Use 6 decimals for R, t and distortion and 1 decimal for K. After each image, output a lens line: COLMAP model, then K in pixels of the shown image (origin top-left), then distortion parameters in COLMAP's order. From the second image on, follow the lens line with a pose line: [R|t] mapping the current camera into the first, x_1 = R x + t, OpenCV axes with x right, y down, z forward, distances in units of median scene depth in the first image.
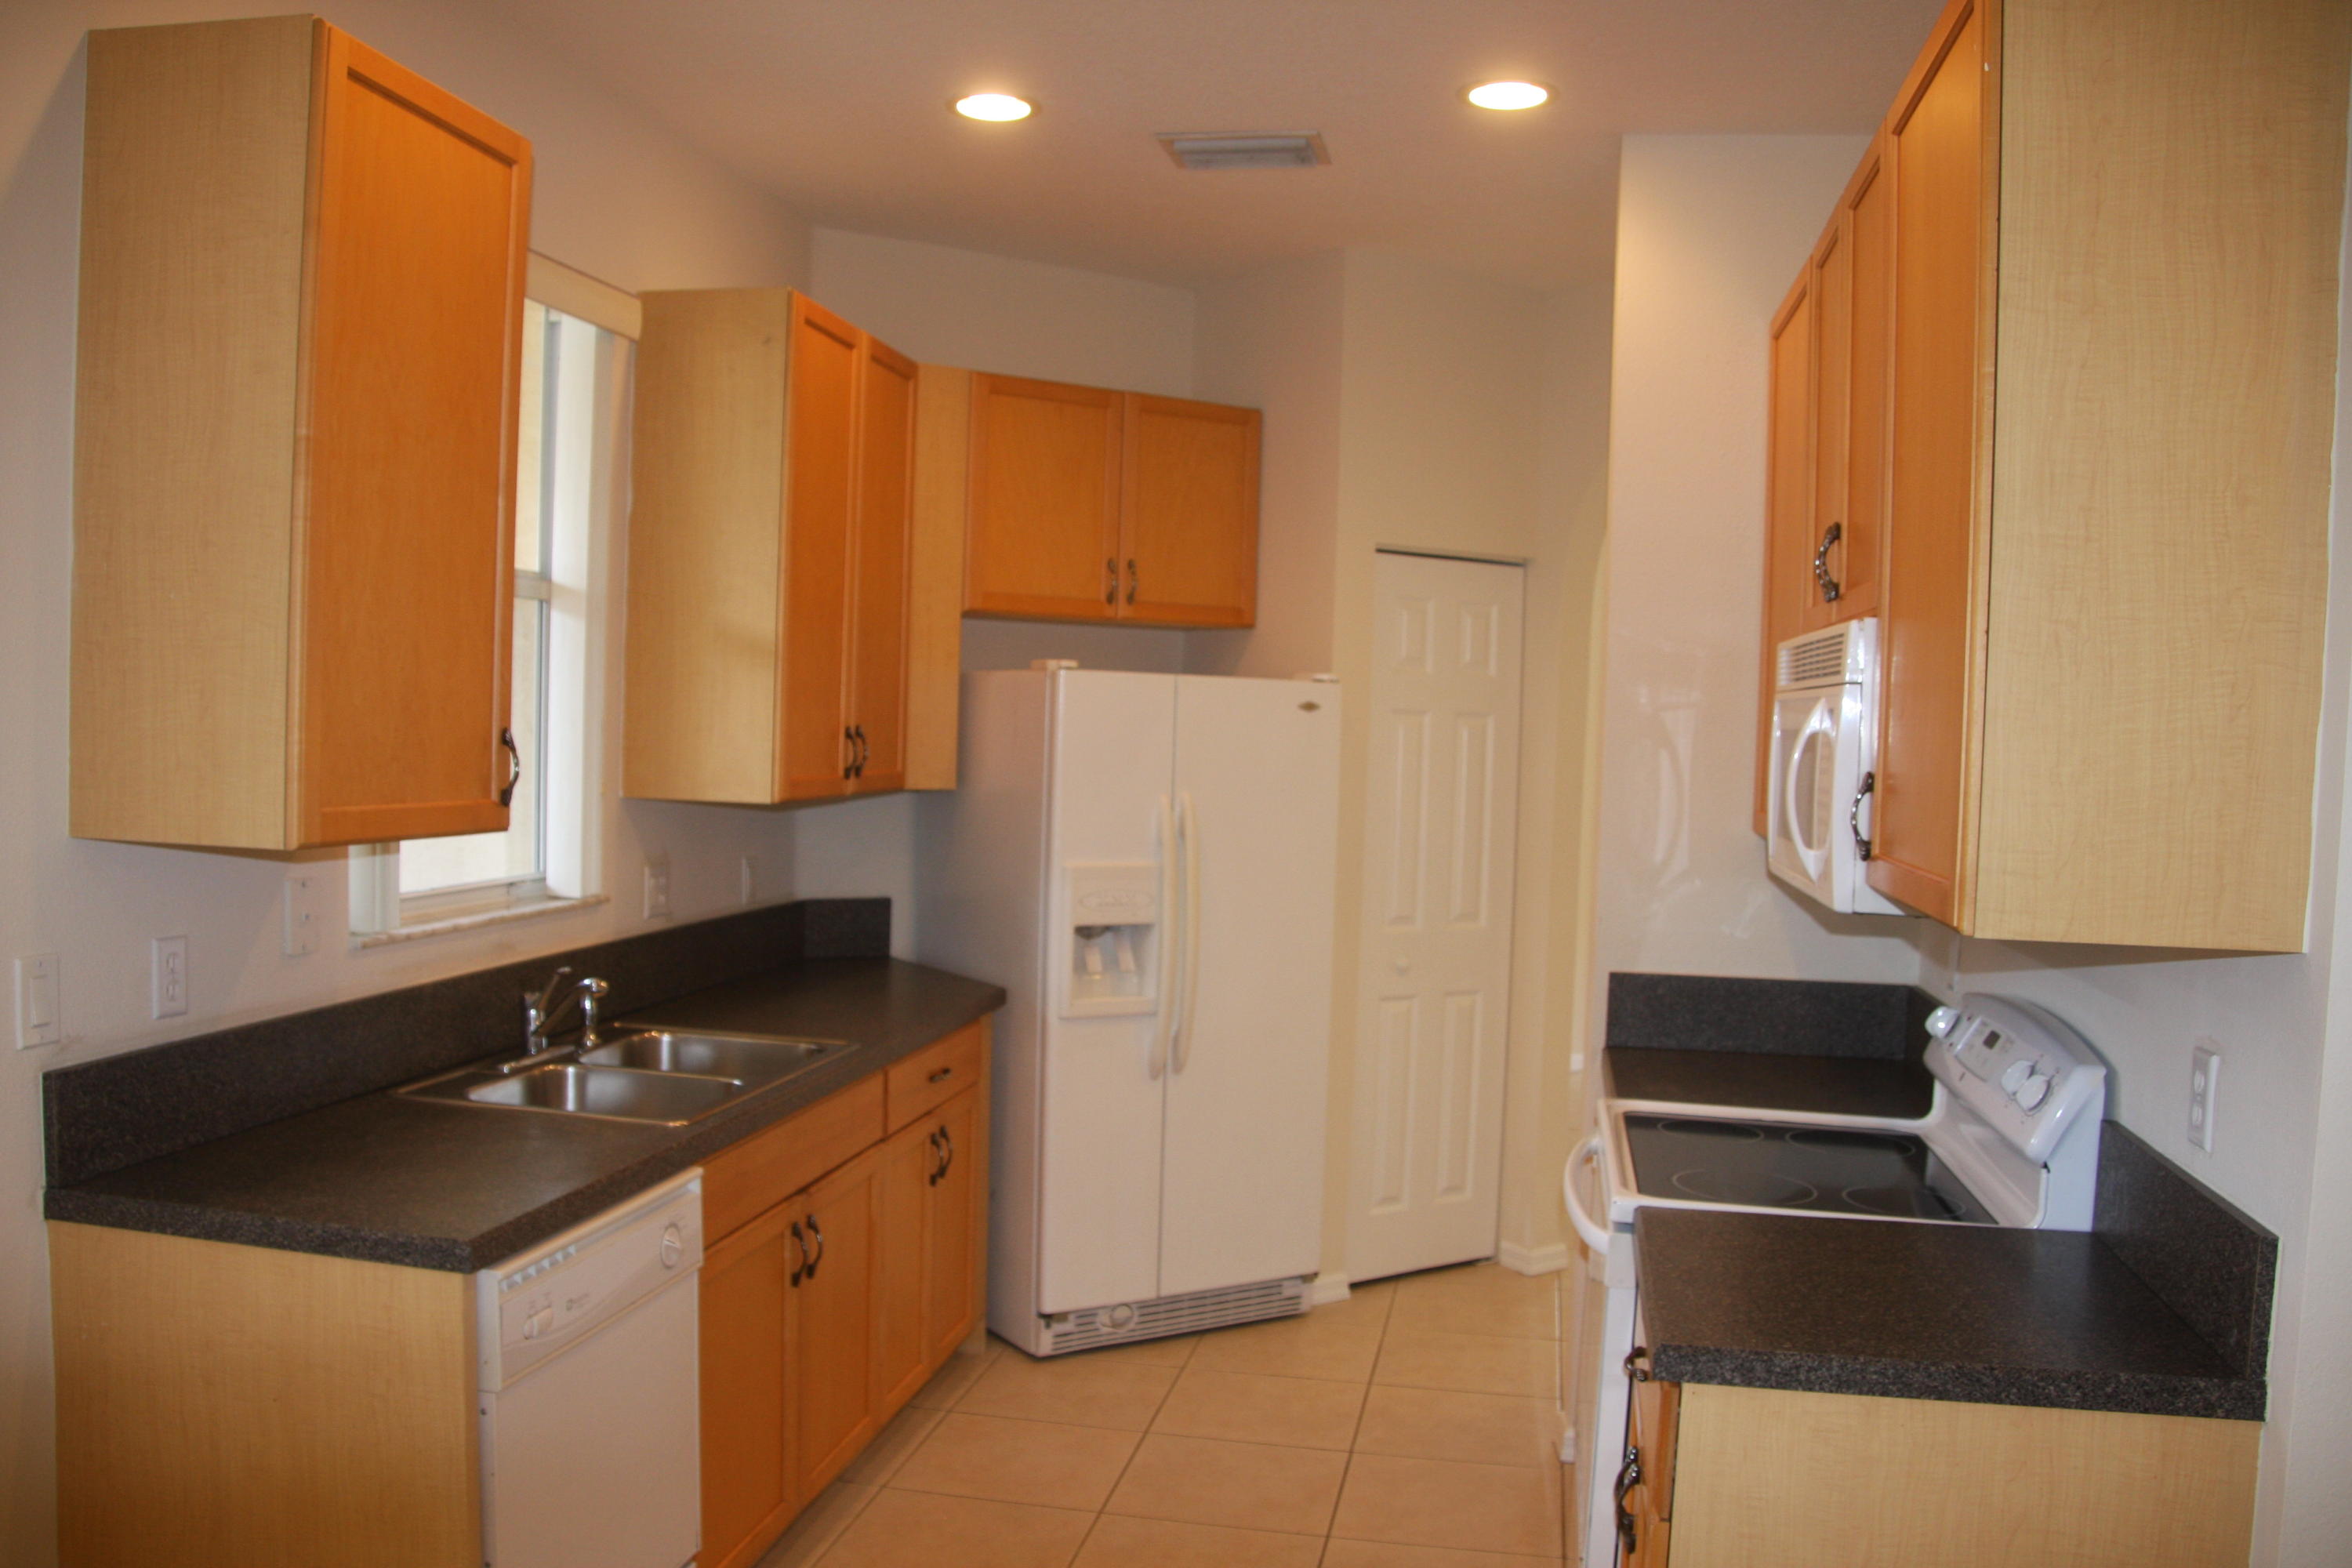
lens RADIAL K [[1940.5, 0, 1176.2], [0, 1940.5, 796.0], [0, 0, 1]] dist [-0.167439, 0.098549]
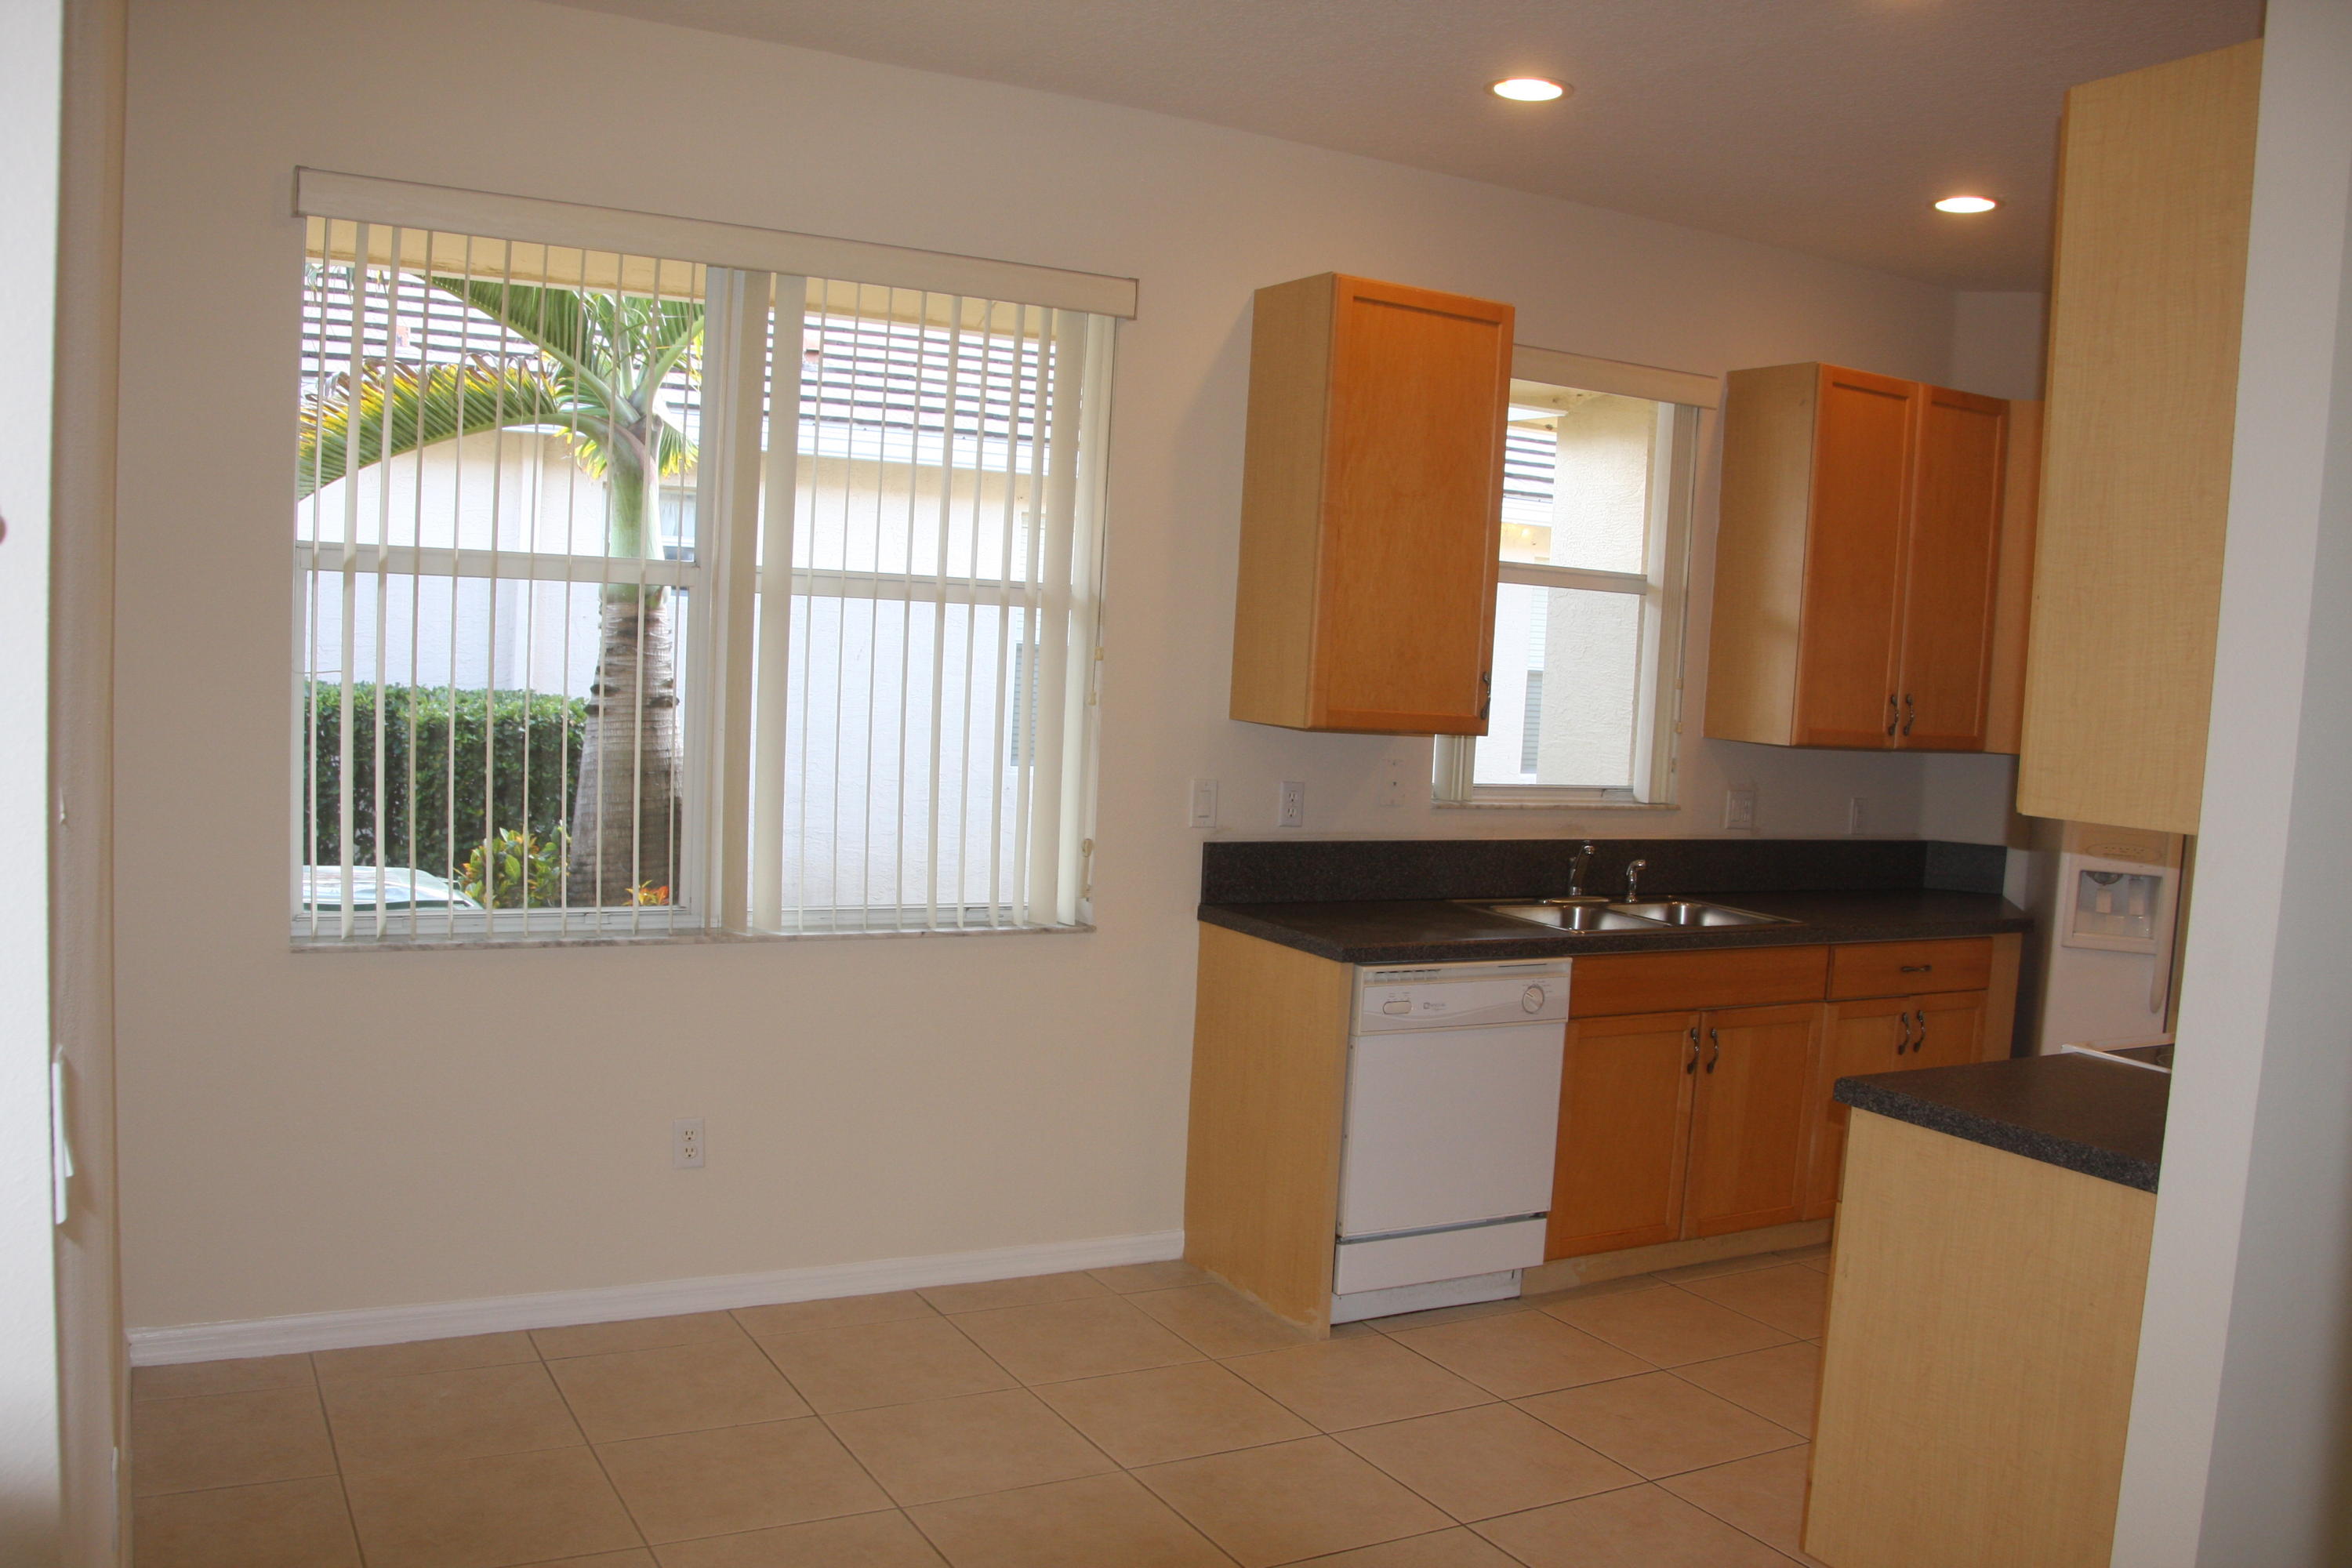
lens RADIAL K [[1940.5, 0, 1177.7], [0, 1940.5, 782.3], [0, 0, 1]] dist [-0.167439, 0.098549]
pose [[0.647140, 0.056653, -0.760263, 0.604011], [-0.064888, 0.997709, 0.019114, 0.036262], [0.759605, 0.036963, 0.649334, -0.217146]]
